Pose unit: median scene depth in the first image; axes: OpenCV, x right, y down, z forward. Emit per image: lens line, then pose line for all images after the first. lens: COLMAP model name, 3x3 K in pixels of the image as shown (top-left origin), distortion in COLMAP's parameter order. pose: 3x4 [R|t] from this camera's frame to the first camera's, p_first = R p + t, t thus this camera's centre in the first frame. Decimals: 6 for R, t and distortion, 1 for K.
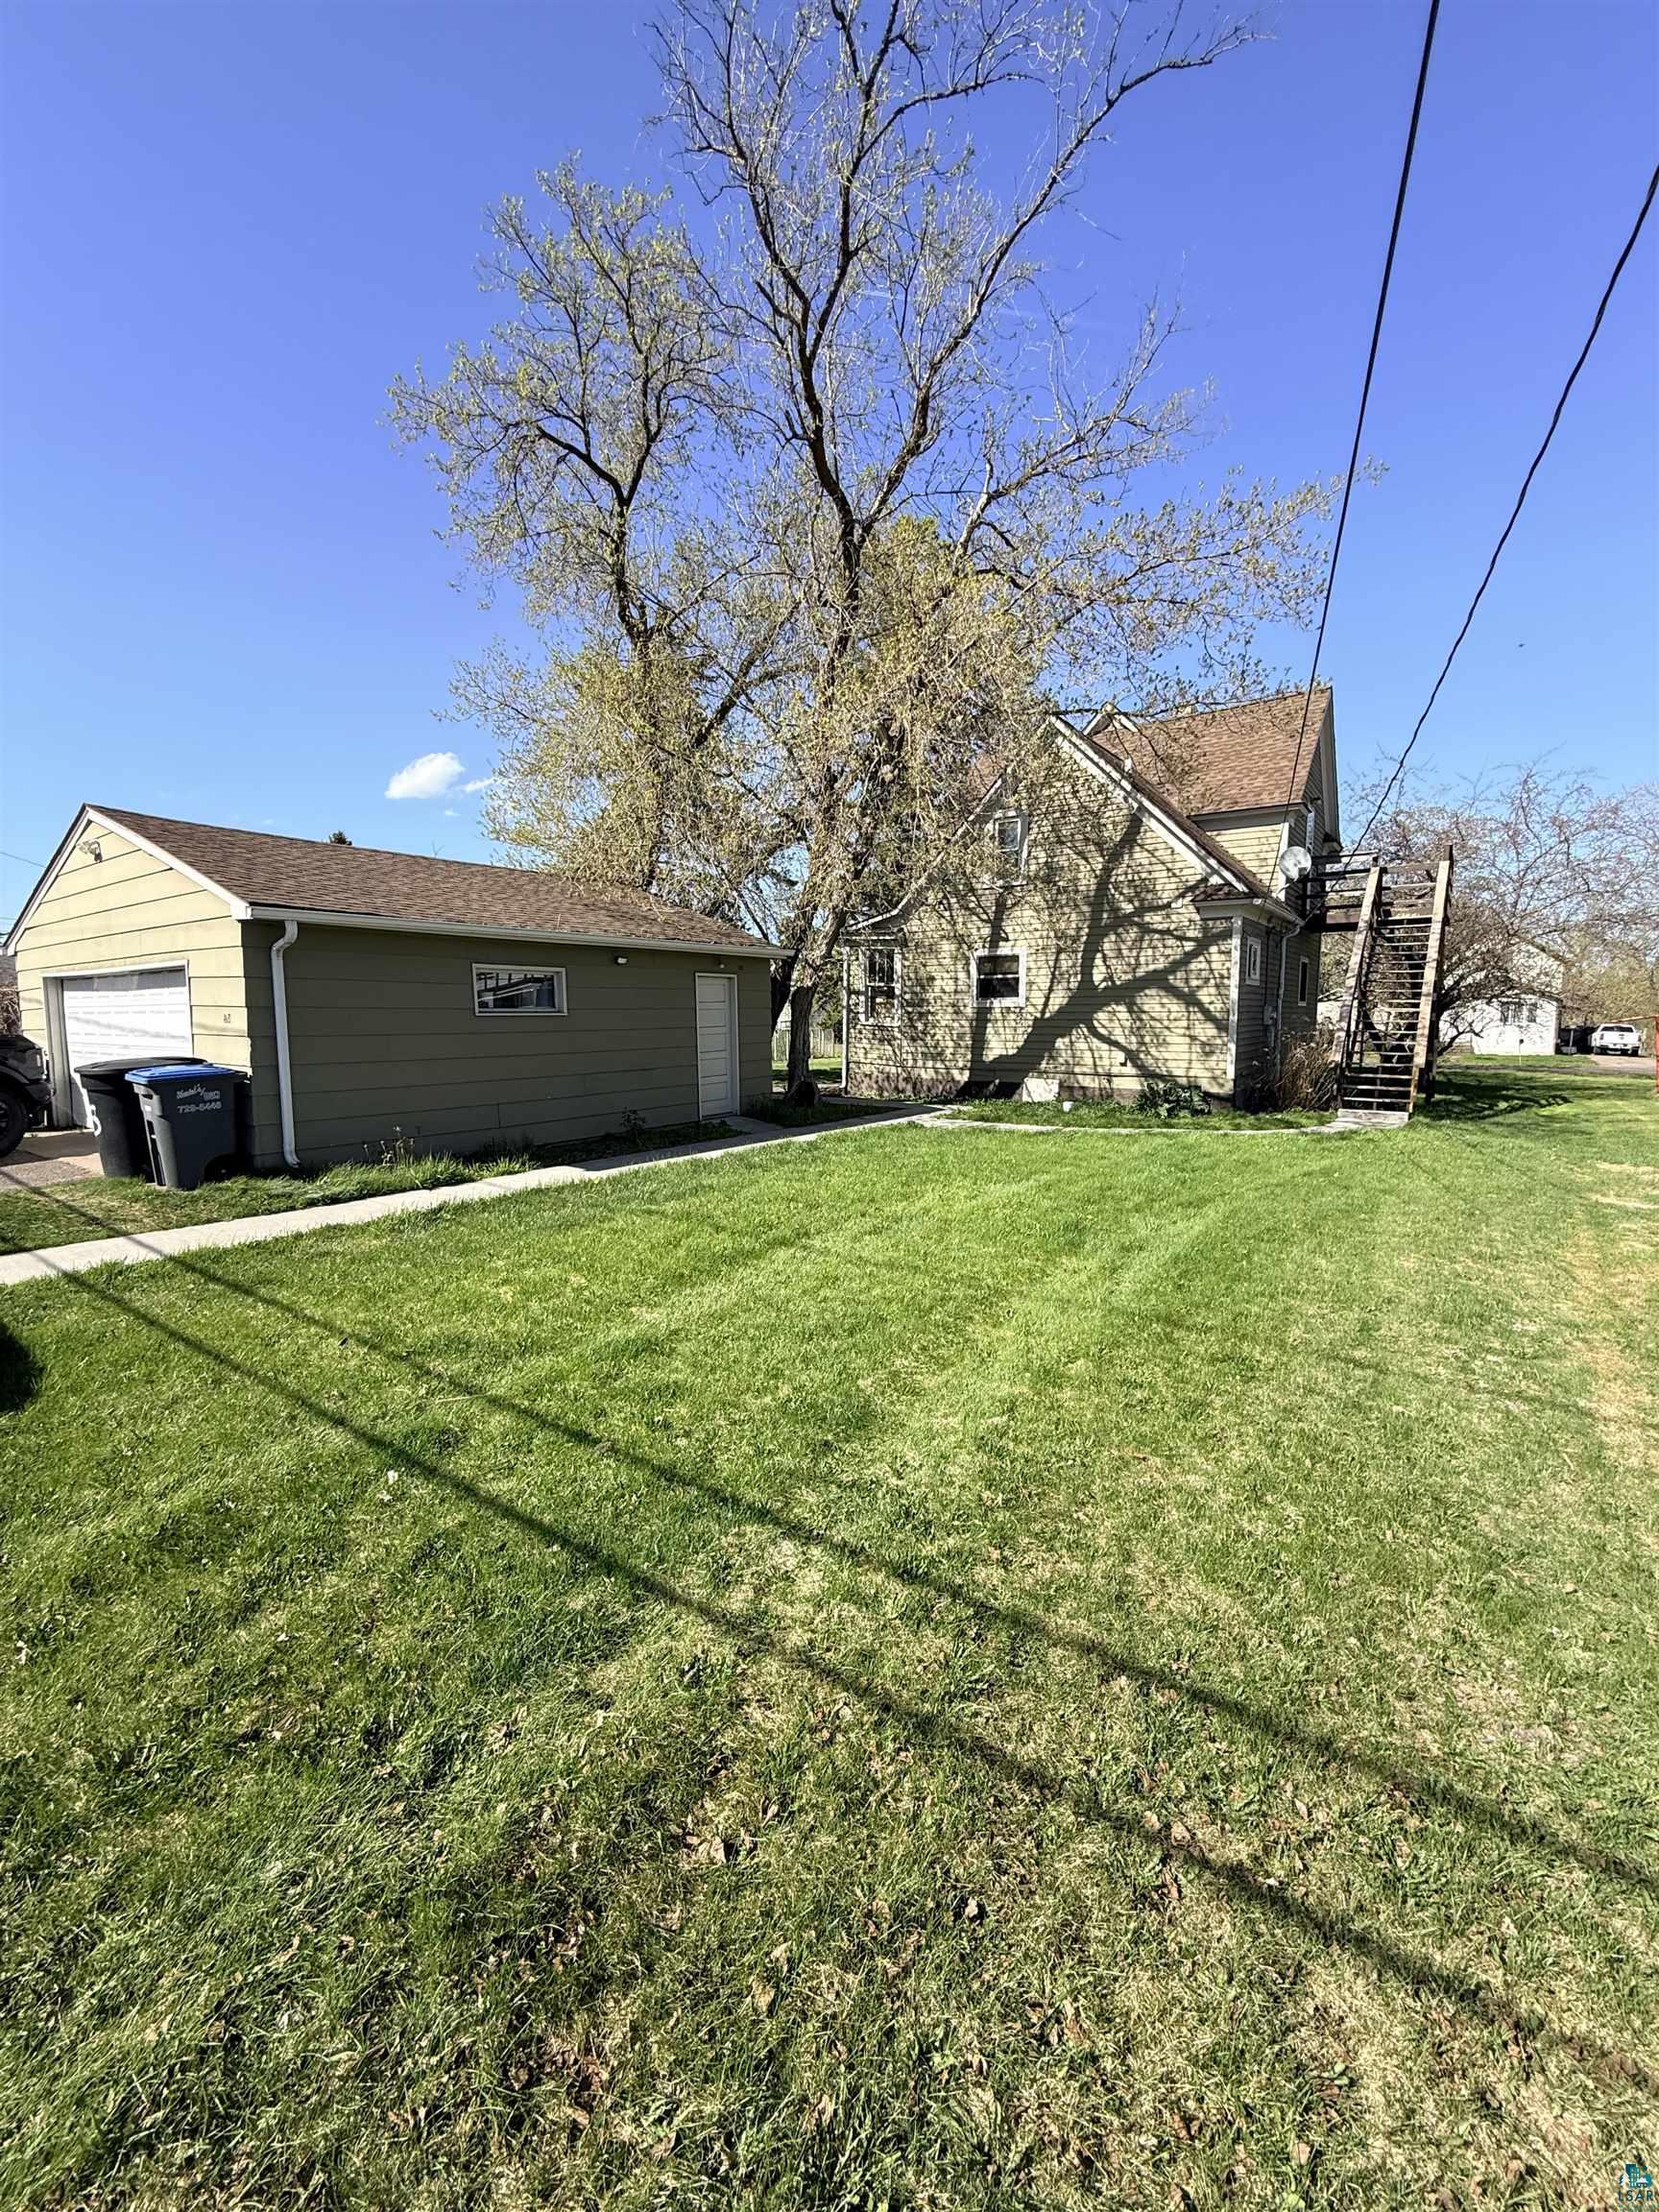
lens RADIAL K [[886.7, 0, 819.8], [0, 886.7, 1105.5], [0, 0, 1]] dist [-0.000099, 0.000443]
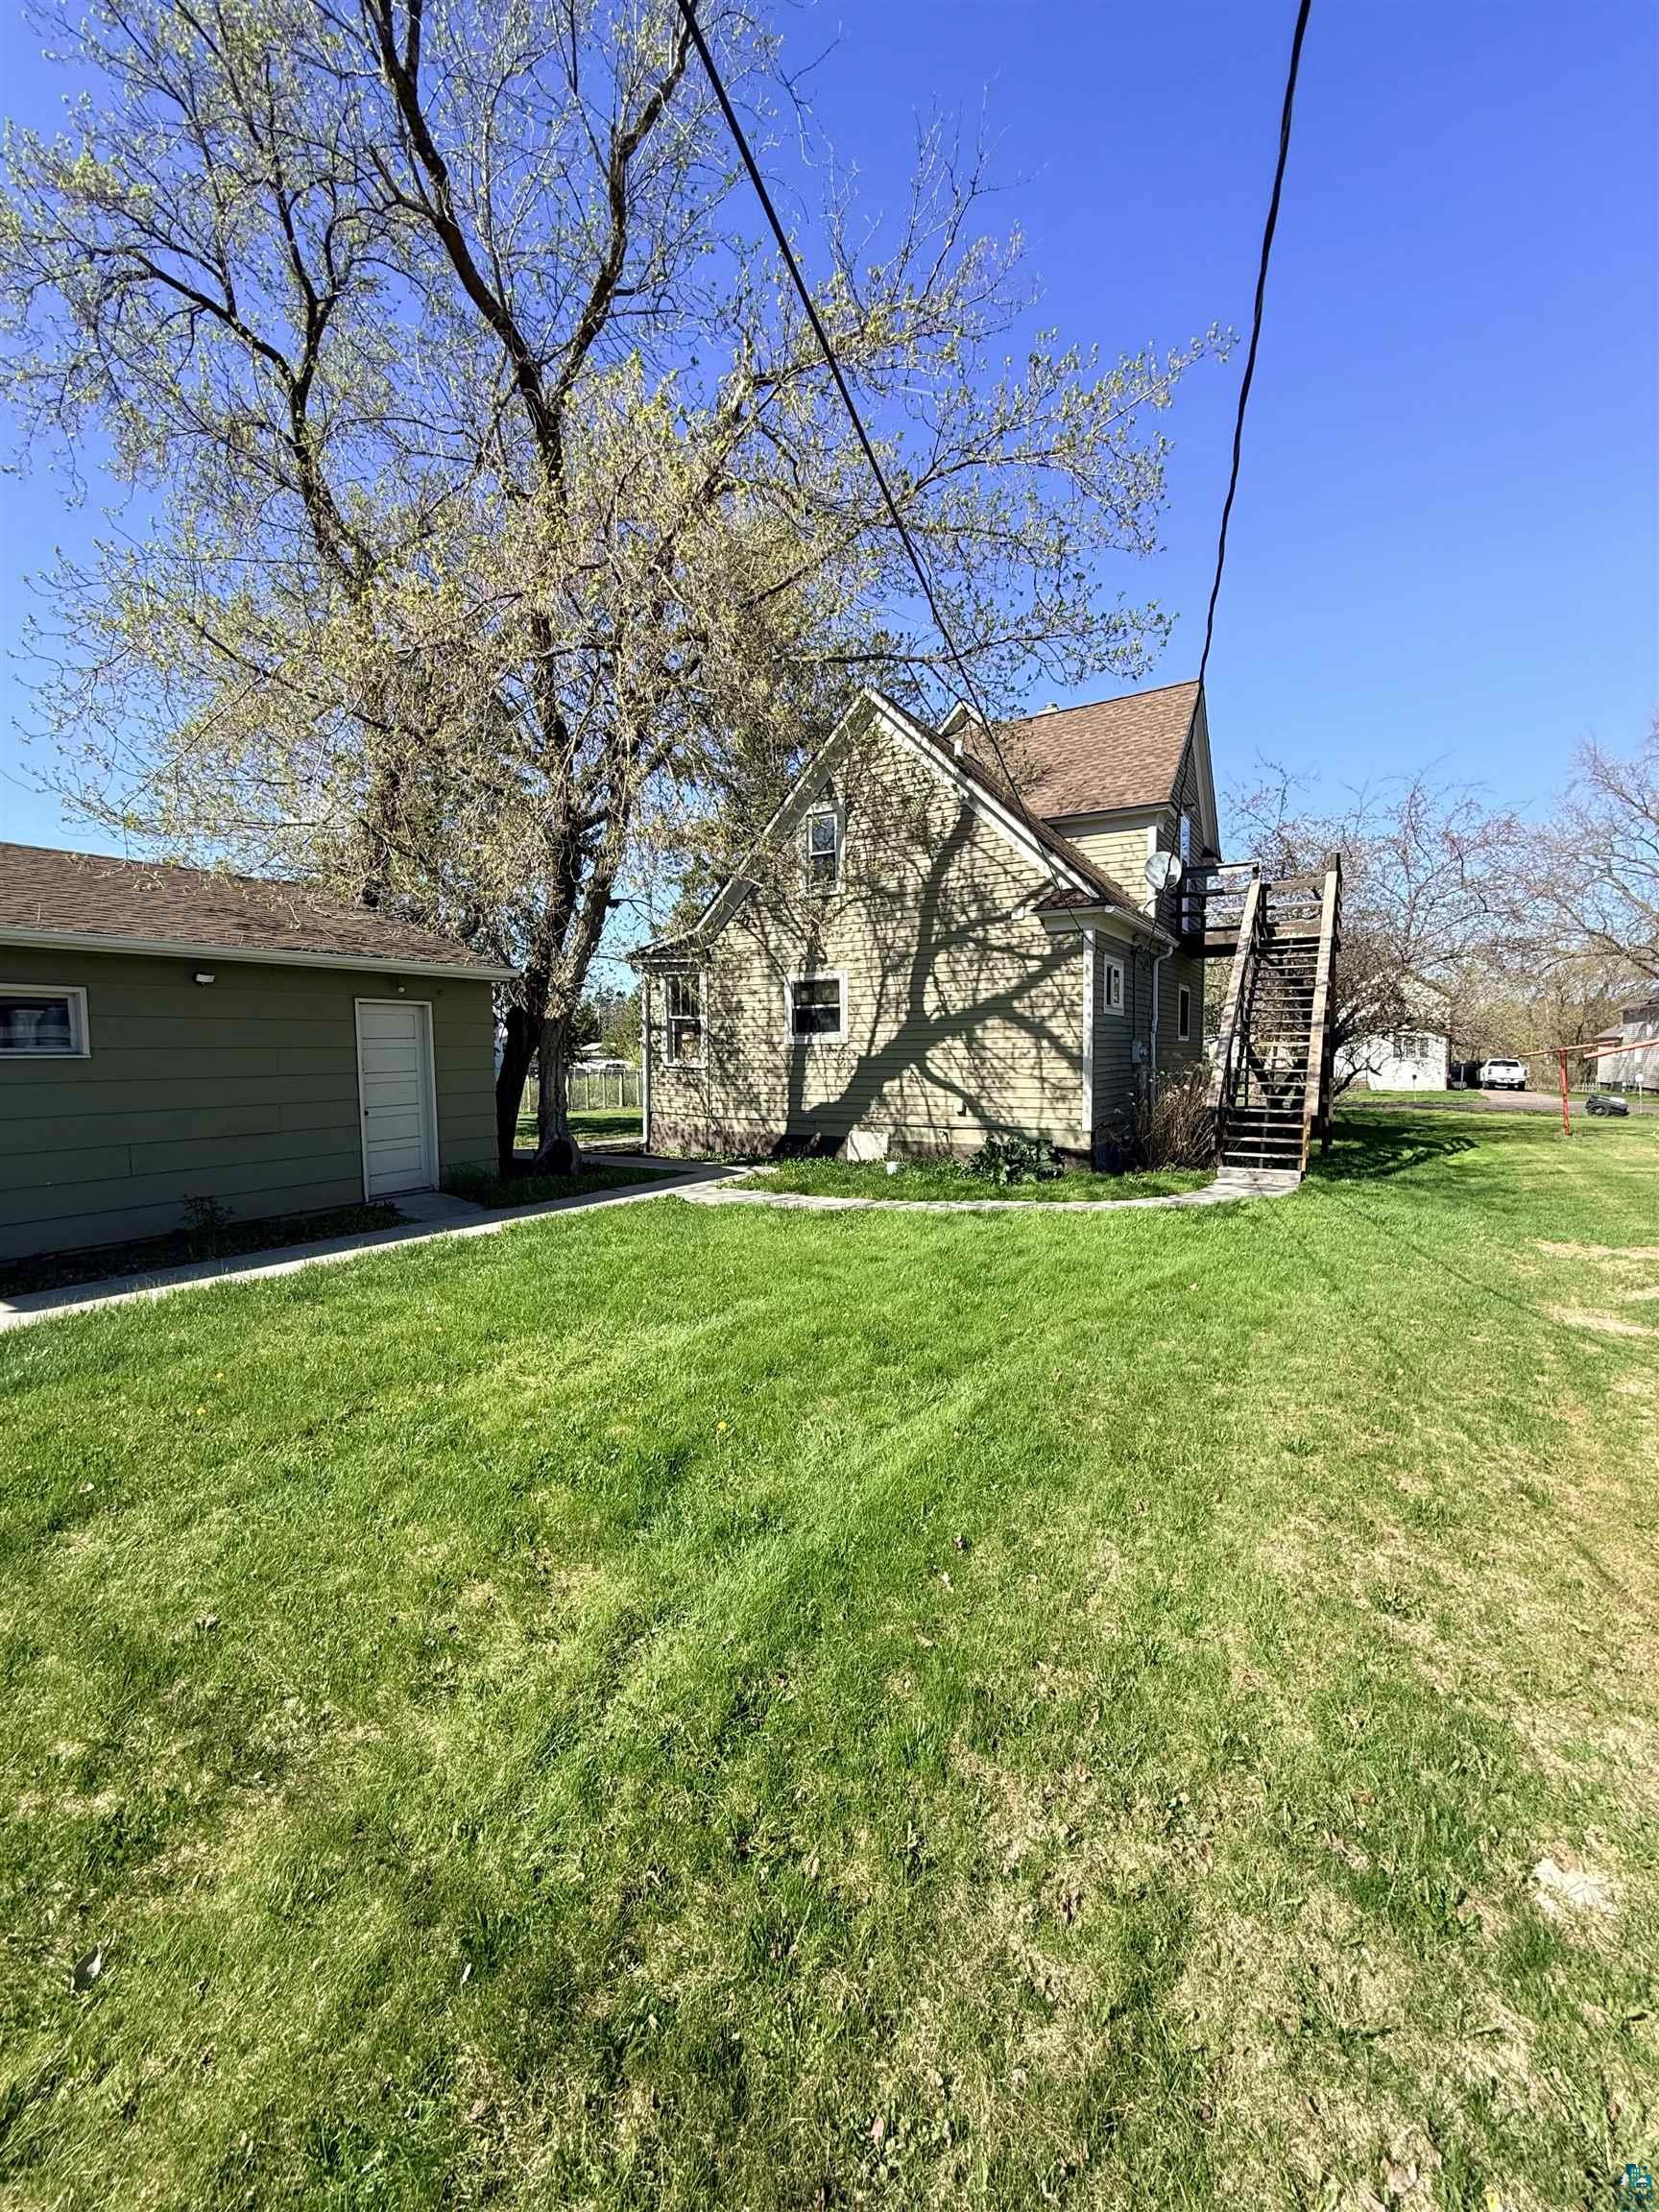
lens RADIAL K [[886.7, 0, 828.7], [0, 886.7, 1105.5], [0, 0, 1]] dist [-0.000099, 0.000443]
pose [[0.996054, -0.011610, 0.087984, 0.149428], [0.015537, 0.998907, -0.044076, -0.019809], [-0.087376, 0.045269, 0.995146, 0.209468]]
